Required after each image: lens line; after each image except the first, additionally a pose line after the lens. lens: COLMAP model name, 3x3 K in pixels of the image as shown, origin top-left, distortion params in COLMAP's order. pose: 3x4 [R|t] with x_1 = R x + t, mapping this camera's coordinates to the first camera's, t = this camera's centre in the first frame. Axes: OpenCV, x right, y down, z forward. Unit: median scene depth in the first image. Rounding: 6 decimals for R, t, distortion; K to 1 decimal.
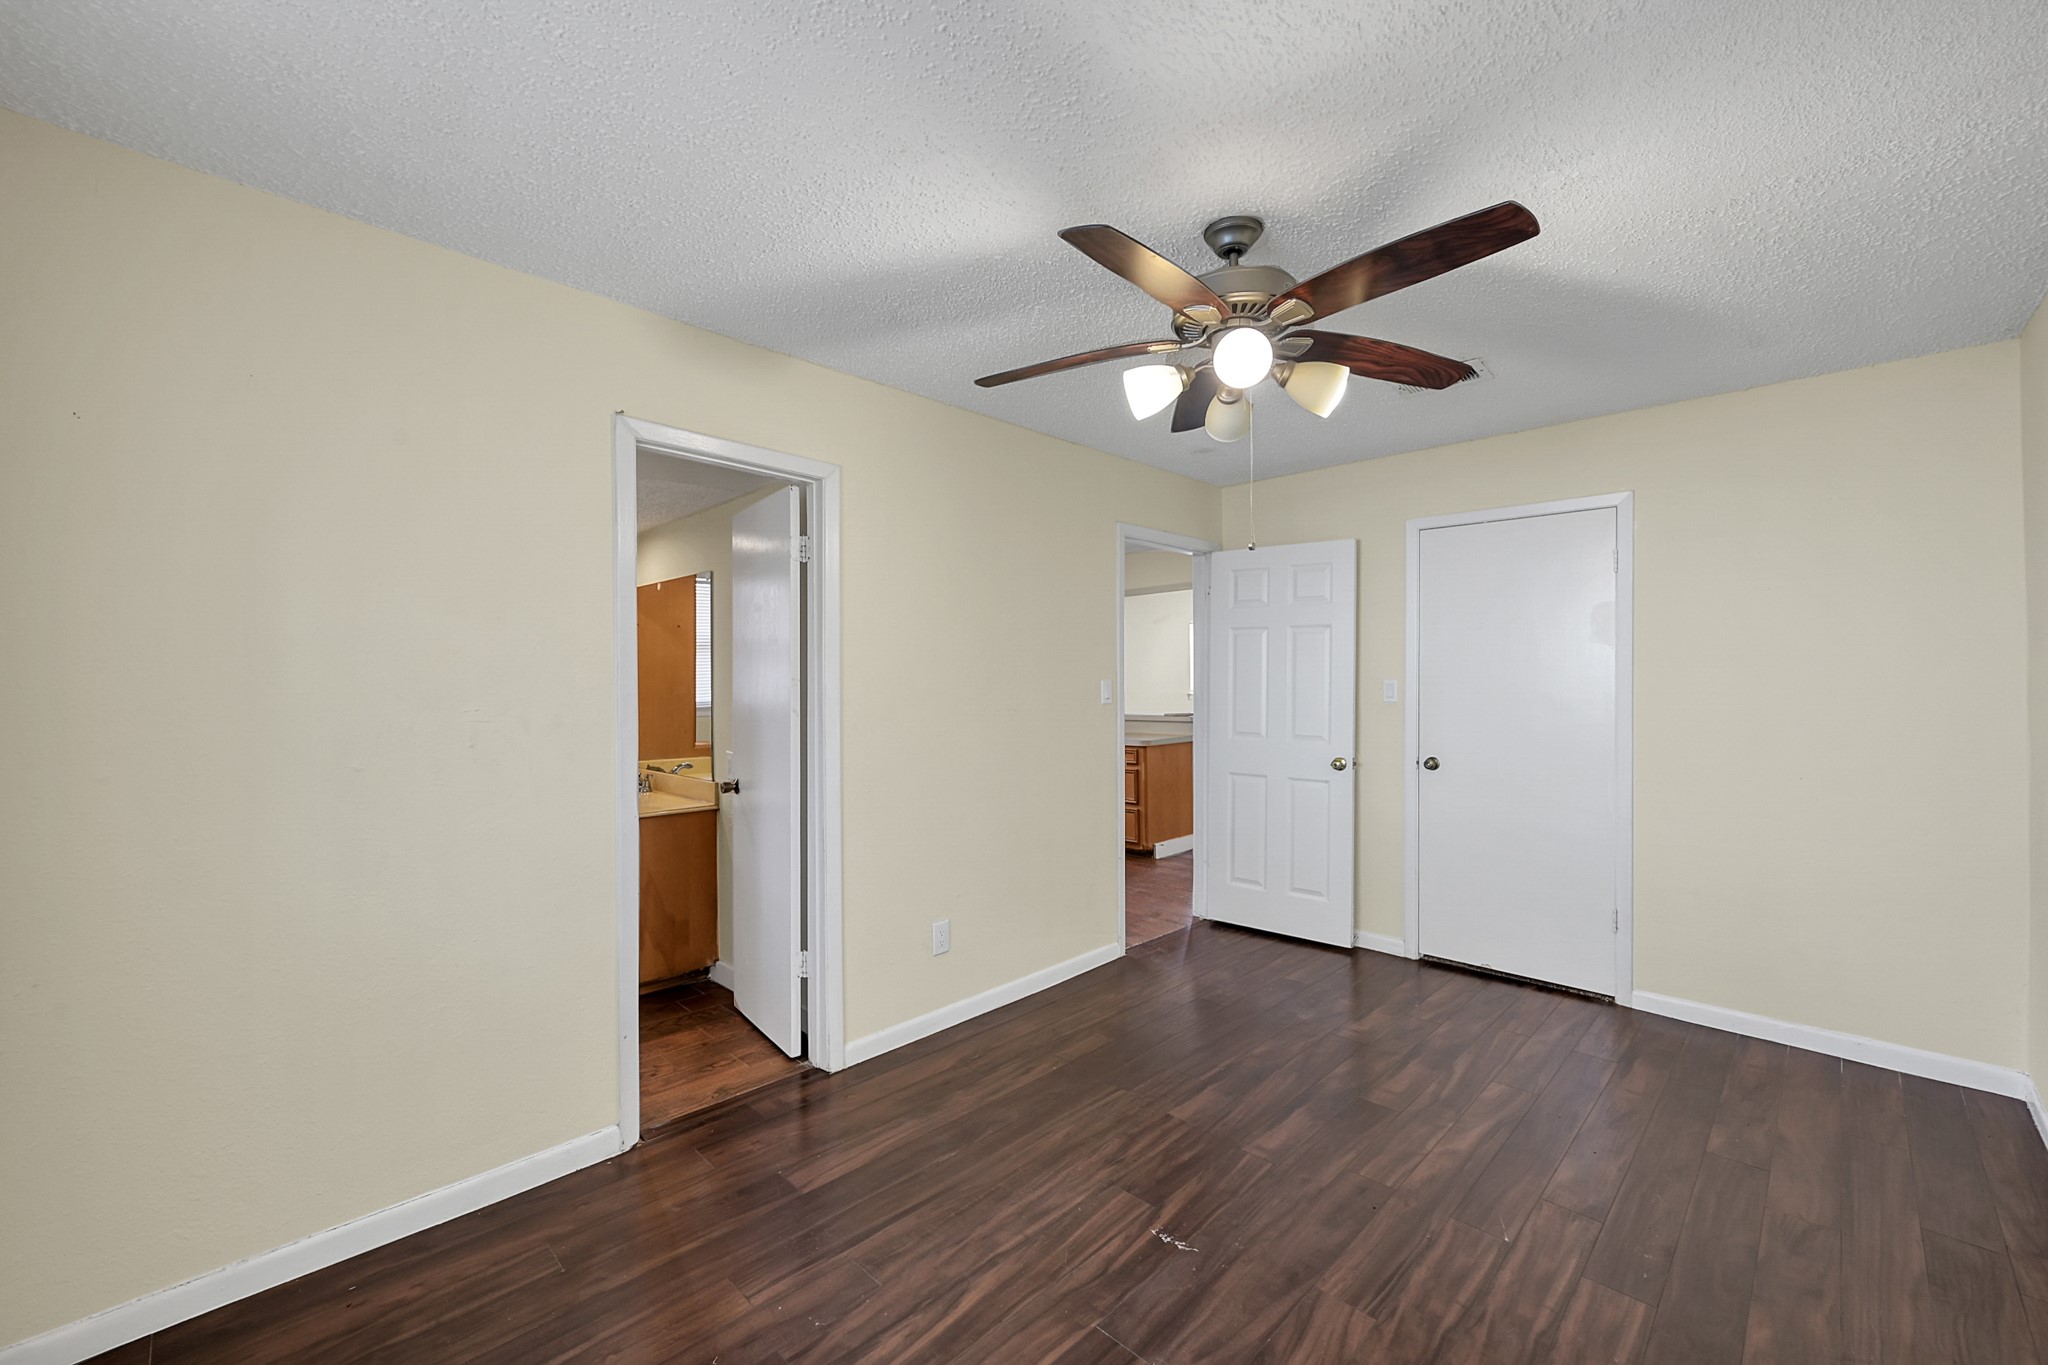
lens RADIAL K [[824.5, 0, 1026.5], [0, 824.5, 686.2], [0, 0, 1]] dist [-0.000903, -0.000096]
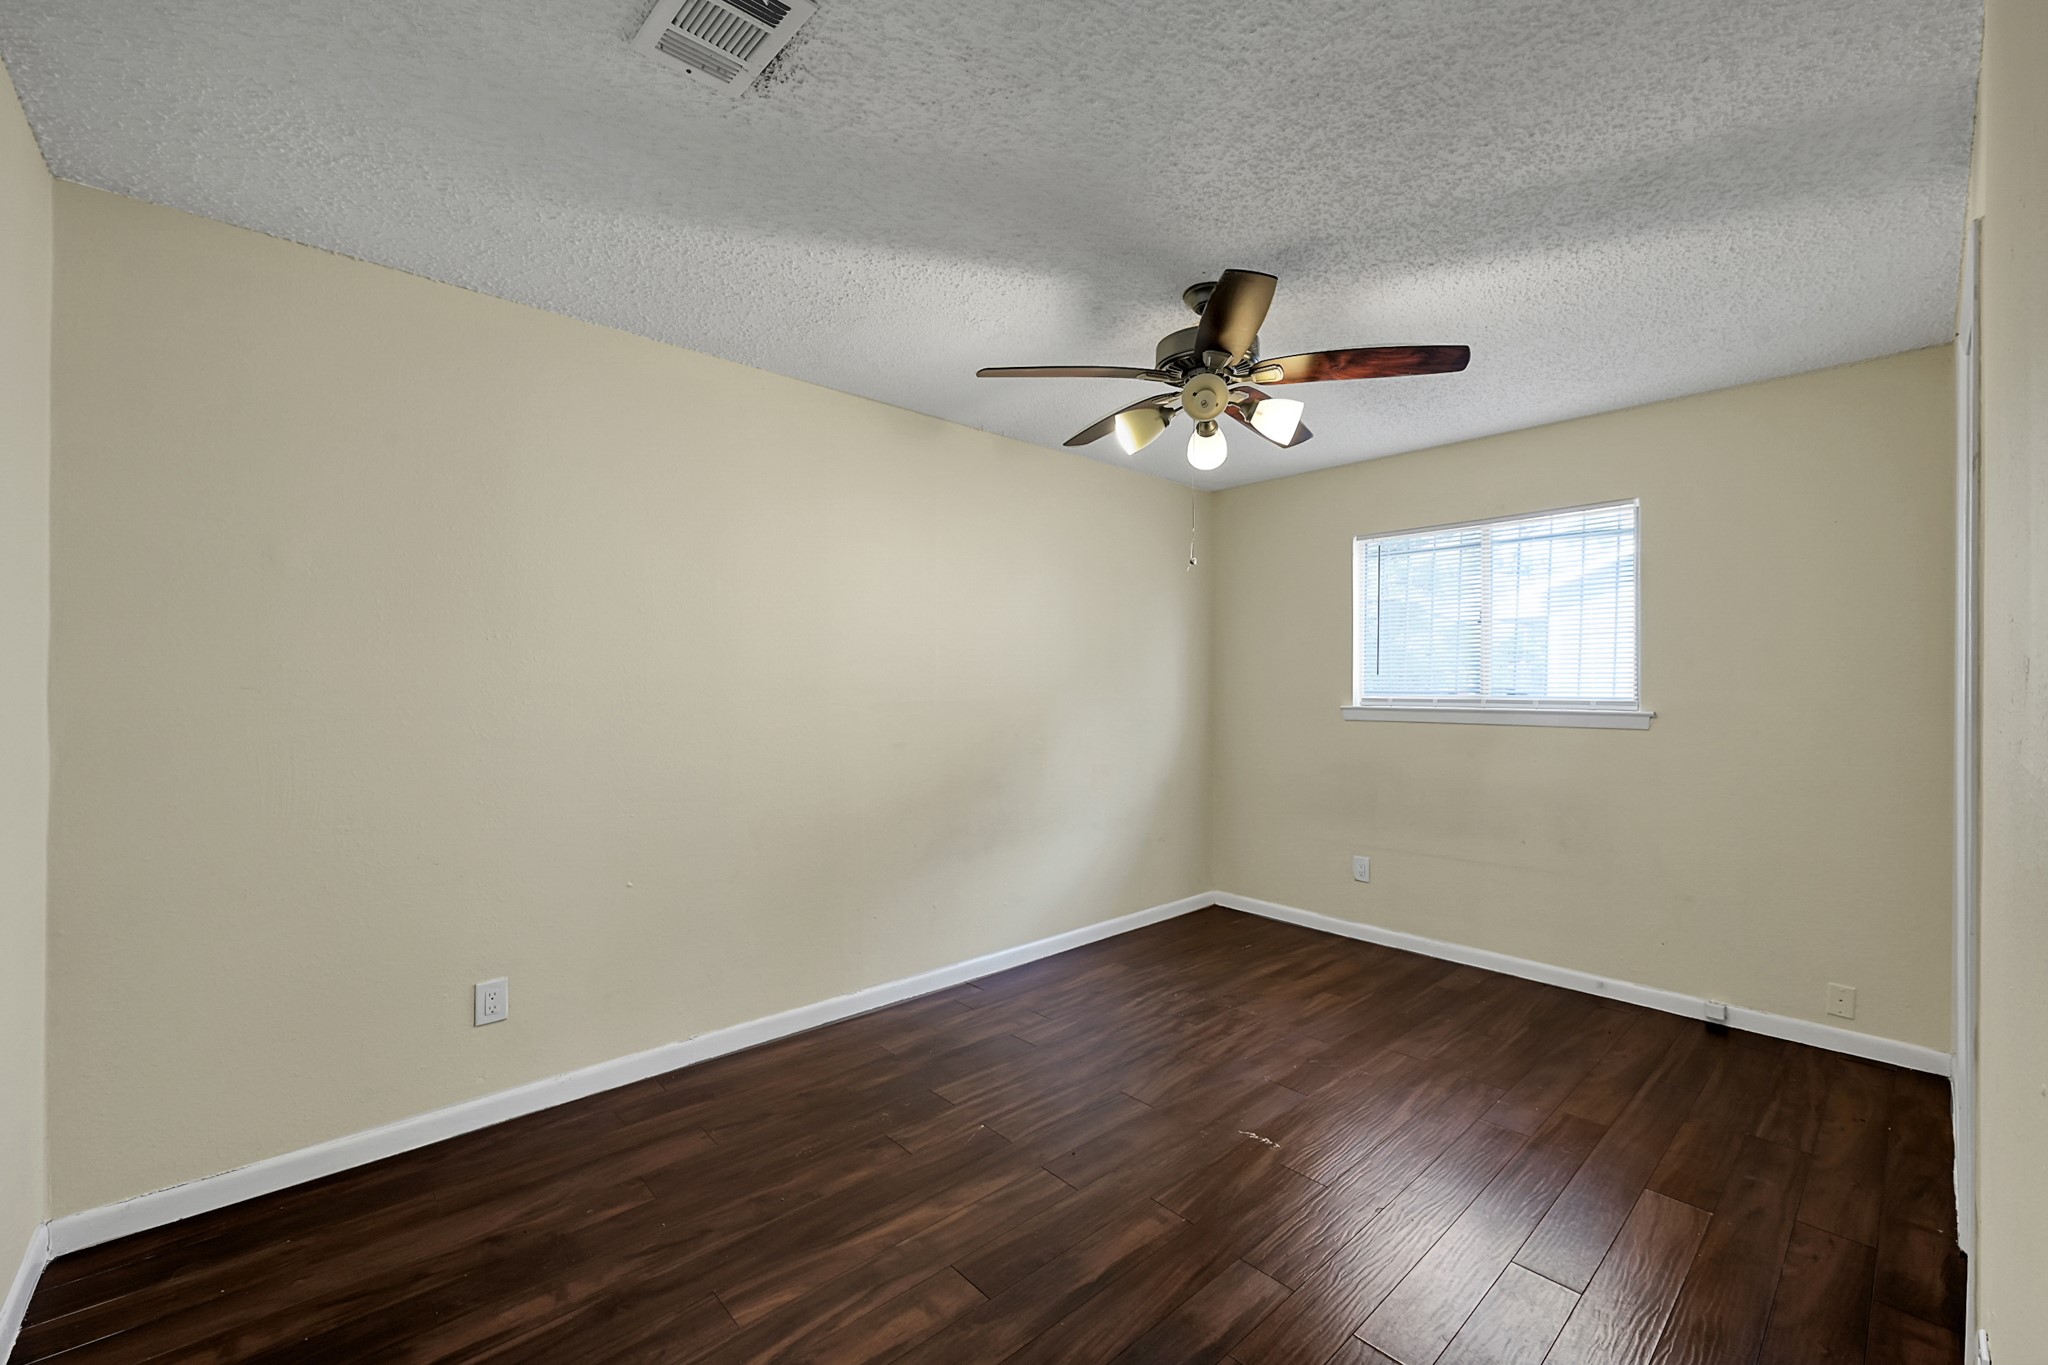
lens RADIAL K [[824.5, 0, 1024.0], [0, 824.5, 681.3], [0, 0, 1]] dist [-0.000903, -0.000096]
pose [[-0.998504, 0.000460, 0.054674, 0.356398], [0.000617, 0.999996, 0.002855, 0.006856], [-0.054672, 0.002884, -0.998500, 1.738892]]
